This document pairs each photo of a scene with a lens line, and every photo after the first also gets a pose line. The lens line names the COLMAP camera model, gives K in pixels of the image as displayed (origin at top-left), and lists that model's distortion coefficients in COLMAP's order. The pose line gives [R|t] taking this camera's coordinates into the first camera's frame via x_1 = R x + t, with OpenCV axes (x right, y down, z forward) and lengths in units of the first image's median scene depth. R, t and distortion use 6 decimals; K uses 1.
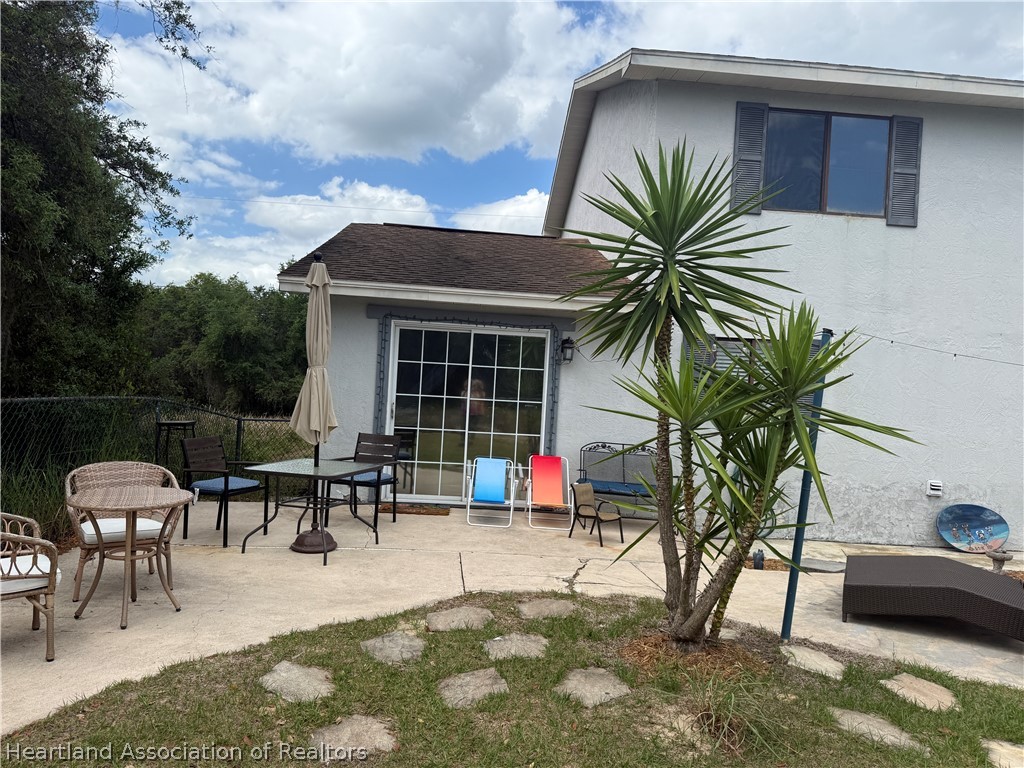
lens RADIAL K [[711.9, 0, 513.8], [0, 711.9, 387.0], [0, 0, 1]] dist [0.146178, -0.207251]
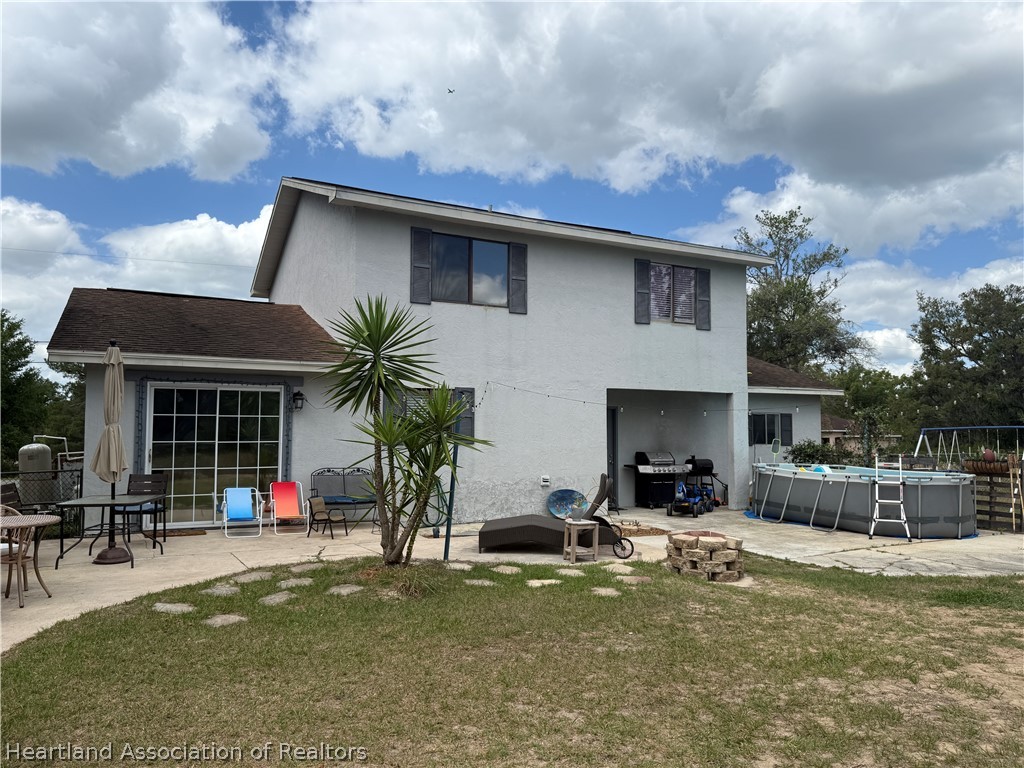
lens RADIAL K [[711.9, 0, 513.8], [0, 711.9, 387.0], [0, 0, 1]] dist [0.146178, -0.207251]
pose [[0.913796, -0.028455, 0.405175, -0.109522], [0.047753, 0.998151, -0.037600, -0.008052], [-0.403356, 0.053707, 0.913466, -0.425015]]
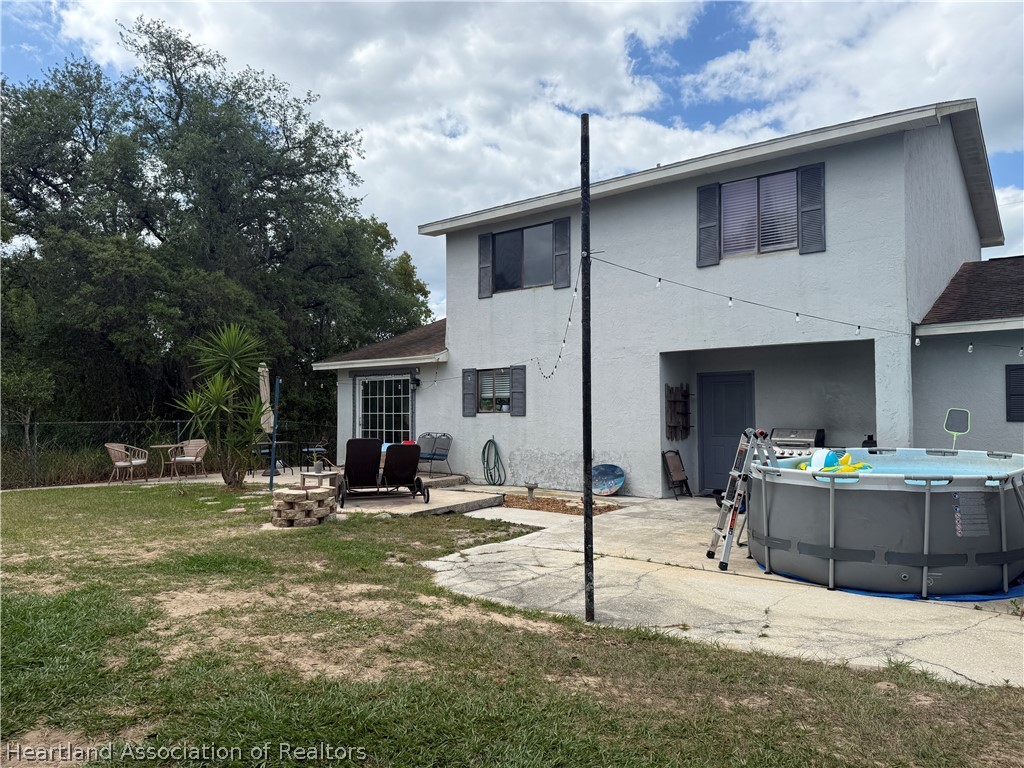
lens RADIAL K [[708.8, 0, 510.9], [0, 708.8, 396.2], [0, 0, 1]] dist [0.035597, -0.046324]
pose [[0.729277, -0.075994, -0.679986, 1.659915], [0.046248, 0.997015, -0.061825, 0.115762], [0.682654, 0.013639, 0.730614, -0.216230]]
